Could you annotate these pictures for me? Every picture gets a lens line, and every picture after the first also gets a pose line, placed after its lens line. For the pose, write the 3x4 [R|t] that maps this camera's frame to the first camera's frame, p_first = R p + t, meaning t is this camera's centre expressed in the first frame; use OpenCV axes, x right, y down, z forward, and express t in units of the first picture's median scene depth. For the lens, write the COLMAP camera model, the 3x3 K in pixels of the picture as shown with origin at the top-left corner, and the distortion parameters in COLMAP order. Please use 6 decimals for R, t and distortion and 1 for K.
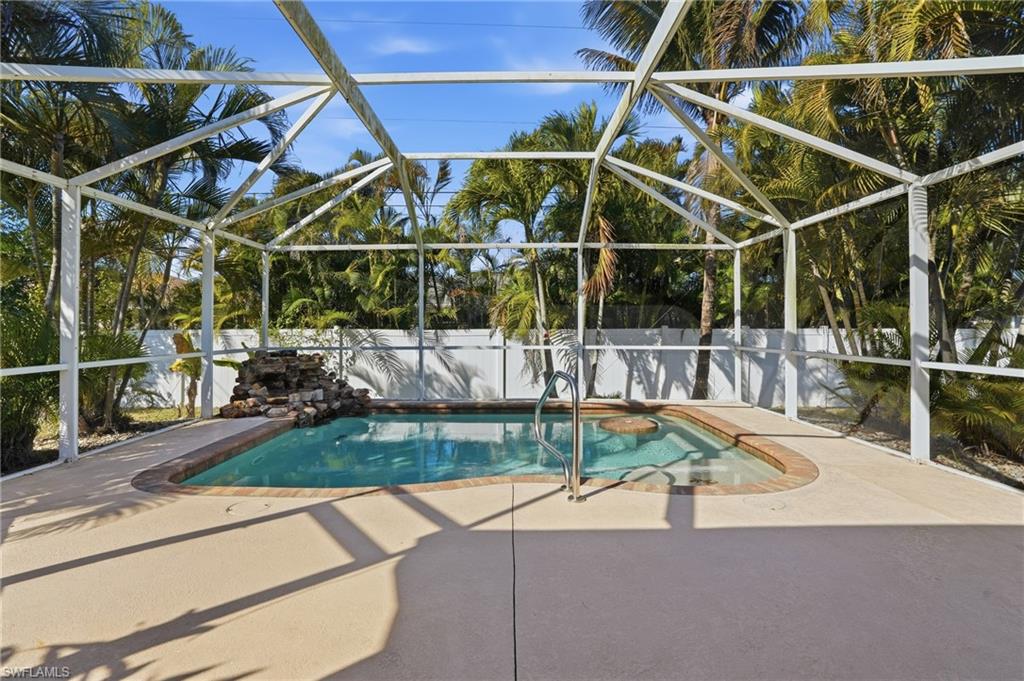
lens RADIAL K [[494.0, 0, 519.3], [0, 494.0, 315.9], [0, 0, 1]] dist [-0.011161, 0.001269]
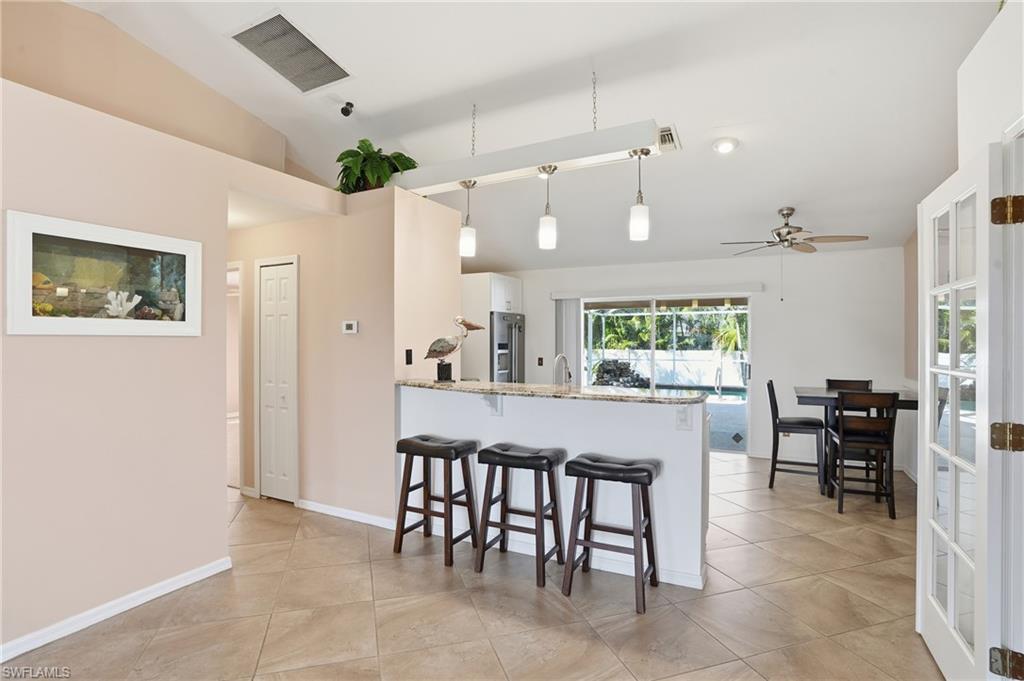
lens RADIAL K [[494.0, 0, 515.3], [0, 494.0, 343.0], [0, 0, 1]] dist [-0.011161, 0.001269]
pose [[0.876871, -0.003685, -0.480711, 0.228613], [0.014475, 0.999720, 0.018739, -0.058413], [0.480508, -0.023390, 0.876679, -1.217302]]
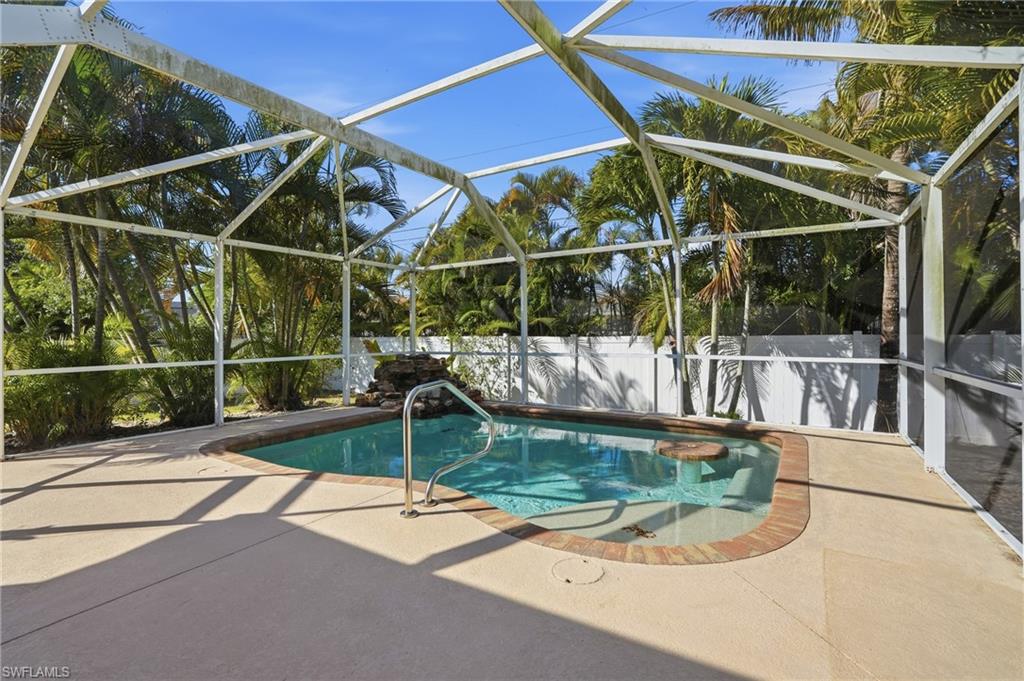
lens RADIAL K [[468.6, 0, 526.9], [0, 468.6, 344.2], [0, 0, 1]] dist [-0.033560, 0.006105]
pose [[0.848908, 0.005445, -0.528513, 0.341076], [0.017432, 0.999114, 0.038294, 0.005682], [0.528253, -0.041721, 0.848061, 0.163263]]
